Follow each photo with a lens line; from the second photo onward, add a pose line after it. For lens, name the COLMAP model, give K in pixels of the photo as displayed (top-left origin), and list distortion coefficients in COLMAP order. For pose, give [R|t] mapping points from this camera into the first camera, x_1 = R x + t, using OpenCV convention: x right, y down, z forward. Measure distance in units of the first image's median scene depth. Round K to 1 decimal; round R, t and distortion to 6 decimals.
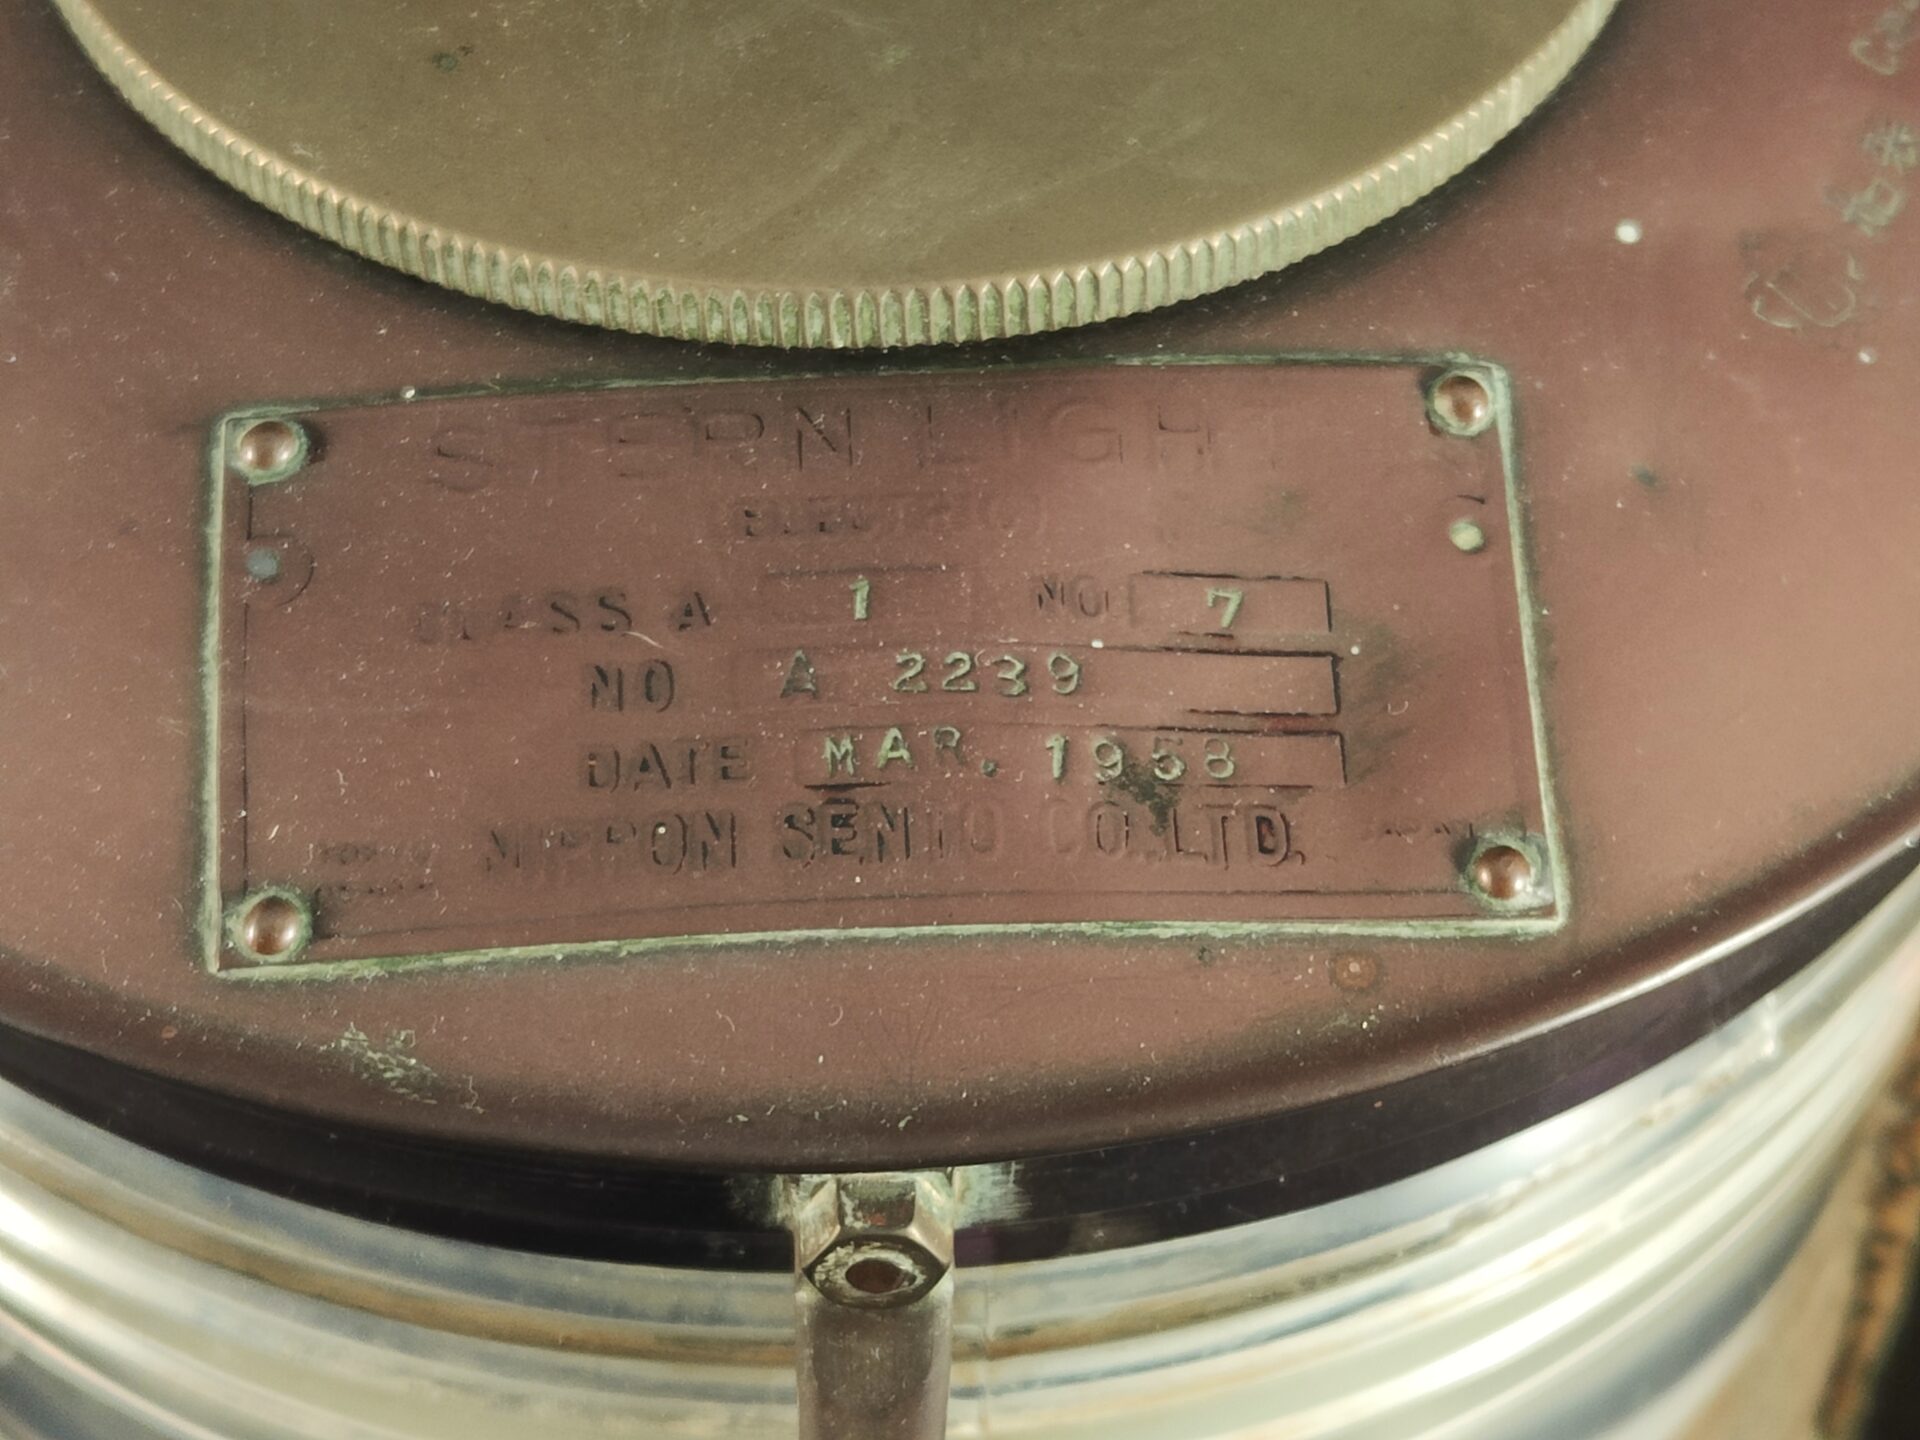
lens RADIAL K [[3810.3, 0, 963.2], [0, 3810.3, 811.0], [0, 0, 1]] dist [0.218433, -0.983405]
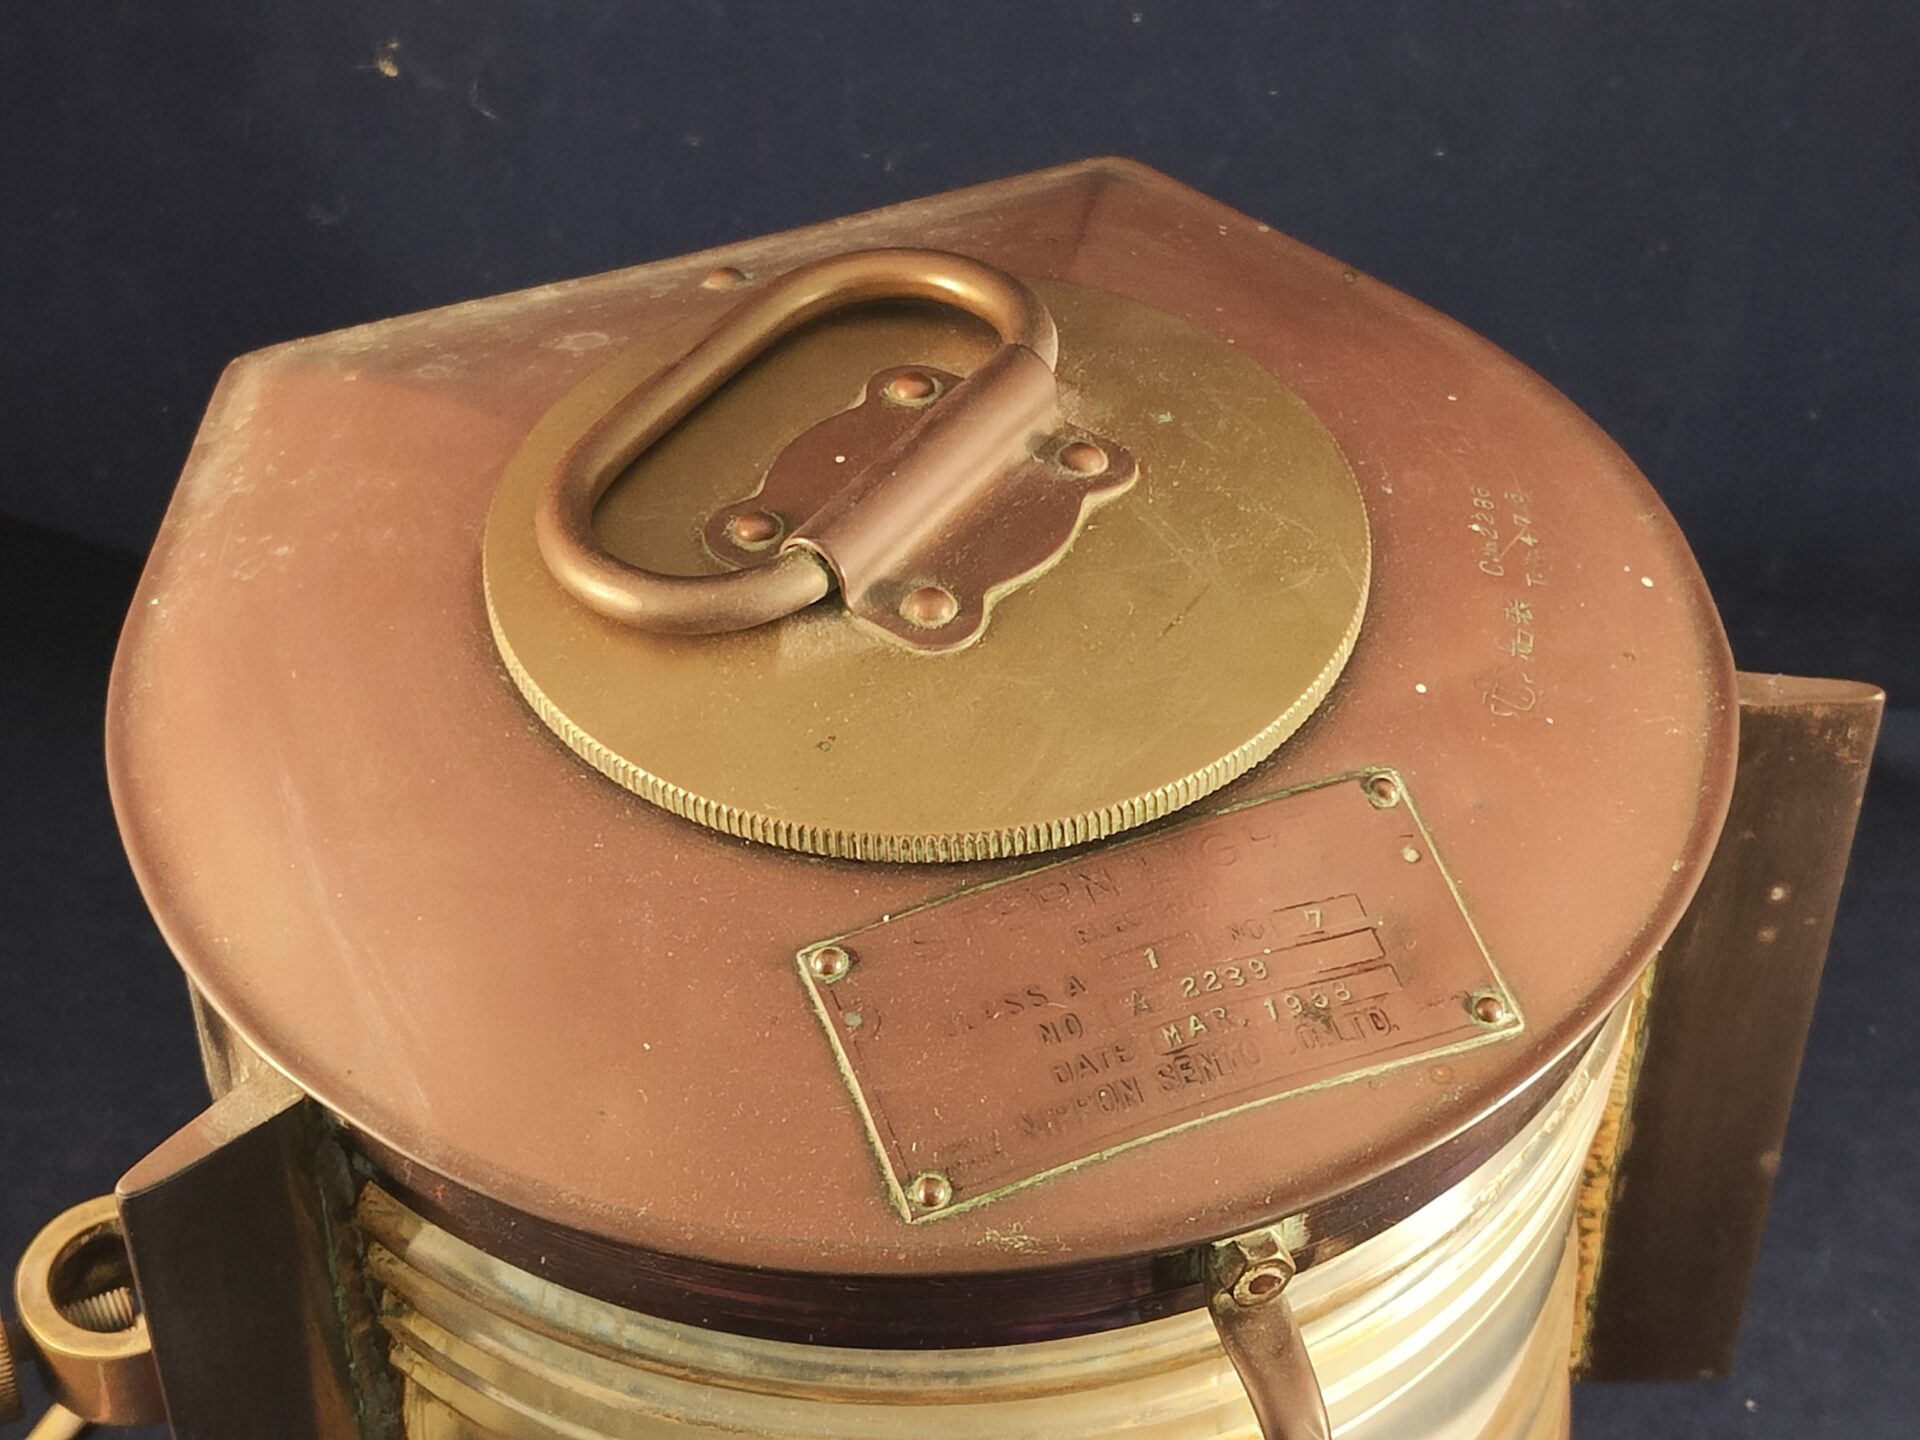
lens RADIAL K [[3810.3, 0, 963.2], [0, 3810.3, 811.0], [0, 0, 1]] dist [0.218433, -0.983405]
pose [[0.945193, -0.242447, 0.218701, -0.538921], [0.264110, 0.961532, -0.075509, -0.005704], [-0.191981, 0.129132, 0.972866, -0.926603]]
